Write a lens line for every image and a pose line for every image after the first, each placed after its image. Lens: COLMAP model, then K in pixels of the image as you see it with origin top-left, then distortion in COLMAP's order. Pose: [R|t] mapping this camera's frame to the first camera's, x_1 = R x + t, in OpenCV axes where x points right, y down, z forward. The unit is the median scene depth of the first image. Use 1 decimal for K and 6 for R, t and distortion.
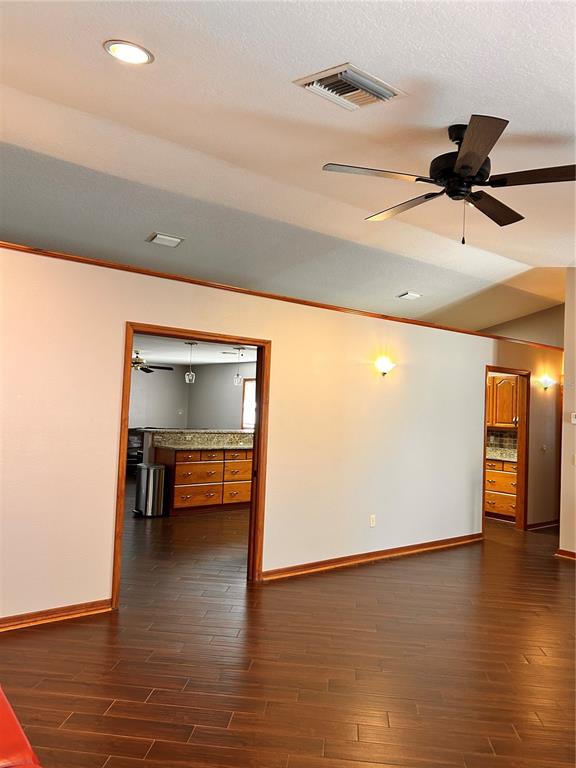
lens RADIAL K [[579.0, 0, 283.5], [0, 579.0, 383.6], [0, 0, 1]] dist [0.070355, -0.103539]
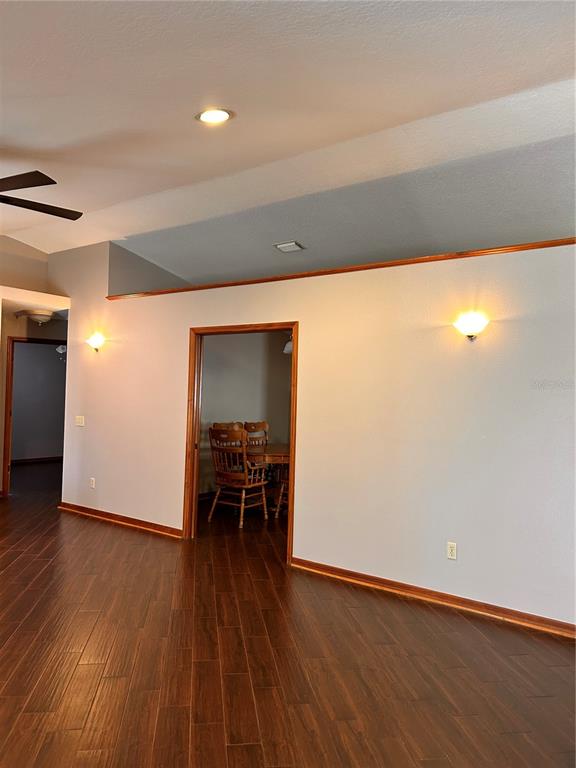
lens RADIAL K [[579.0, 0, 283.5], [0, 579.0, 383.6], [0, 0, 1]] dist [0.070355, -0.103539]
pose [[0.244192, -0.050764, -0.968397, 0.910407], [0.025611, 0.998618, -0.045891, 0.074321], [0.969389, -0.013596, 0.245154, 0.736702]]
